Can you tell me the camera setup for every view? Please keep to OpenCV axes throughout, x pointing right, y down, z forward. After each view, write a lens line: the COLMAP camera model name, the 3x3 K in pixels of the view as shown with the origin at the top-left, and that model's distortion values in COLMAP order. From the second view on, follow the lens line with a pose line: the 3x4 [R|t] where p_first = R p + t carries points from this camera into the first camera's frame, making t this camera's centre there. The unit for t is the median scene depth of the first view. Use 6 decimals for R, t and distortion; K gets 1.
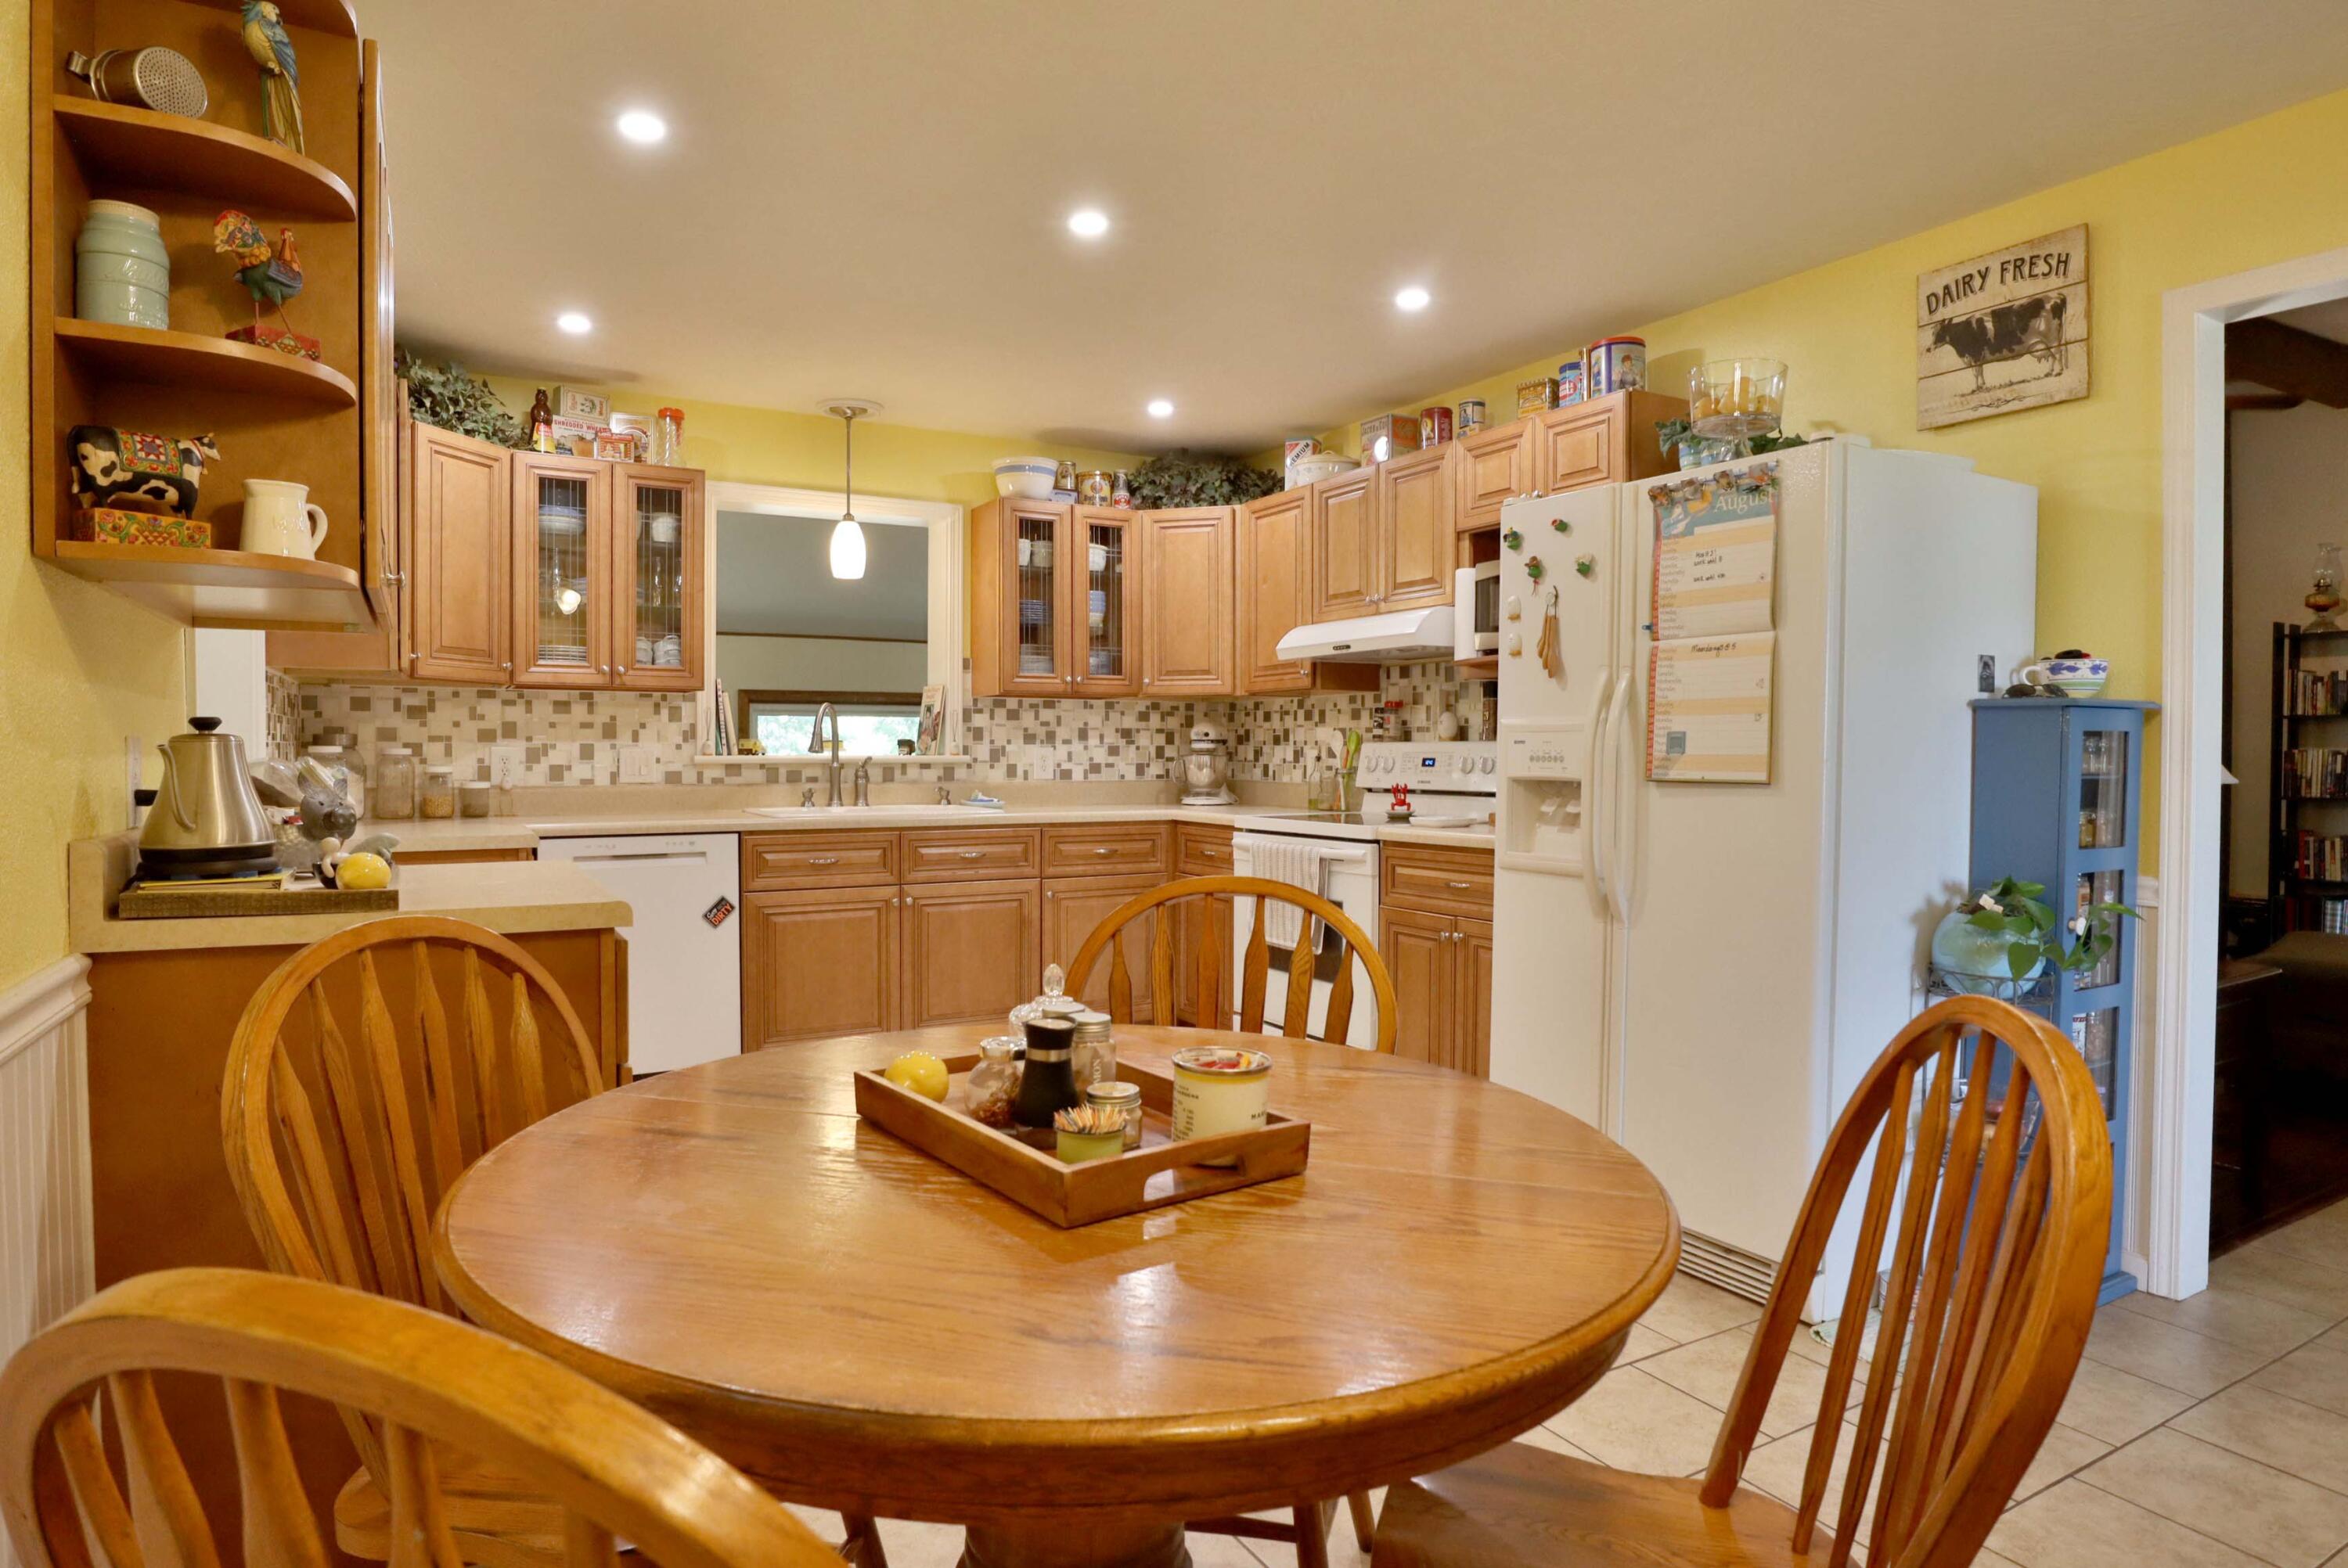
lens RADIAL K [[1312.7, 0, 1174.0], [0, 1312.7, 784.0], [0, 0, 1]] dist [-0.056039, 0.022399]
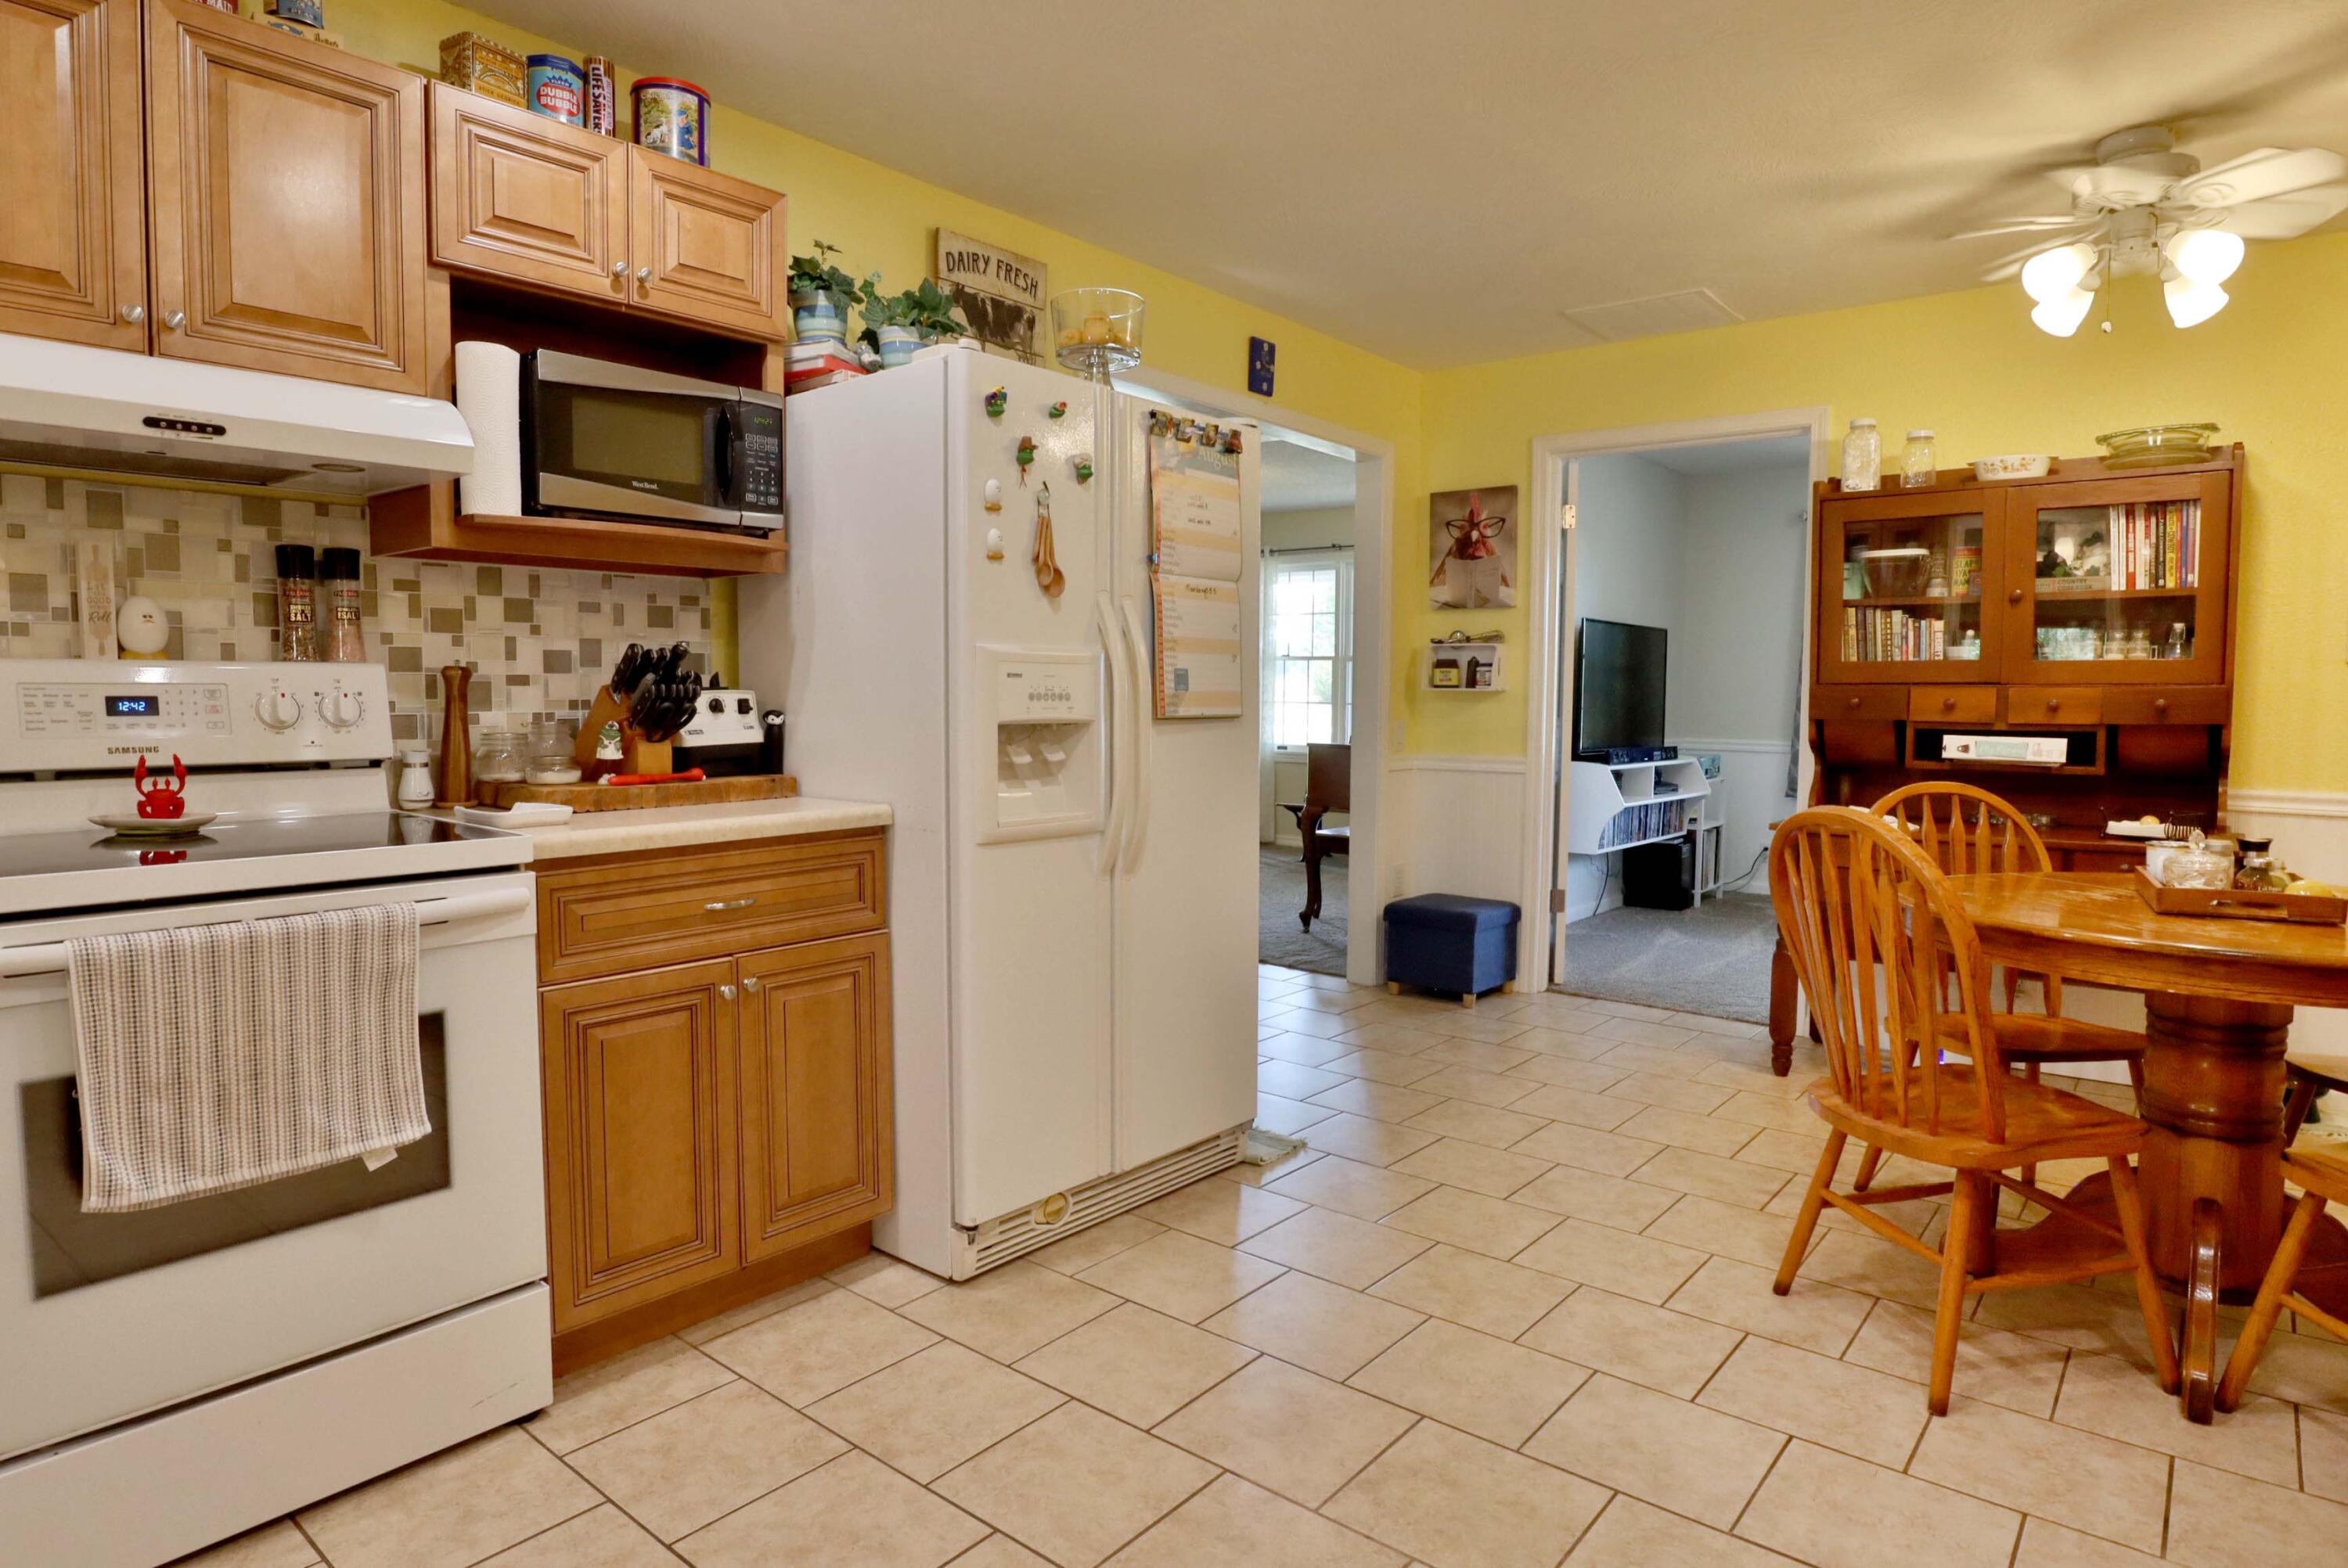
lens RADIAL K [[1312.7, 0, 1174.0], [0, 1312.7, 784.0], [0, 0, 1]] dist [-0.056039, 0.022399]
pose [[-0.346197, -0.072430, 0.935362, -0.337363], [0.013663, 0.996520, 0.082222, -0.020751], [-0.938062, 0.041245, -0.344003, 0.808427]]
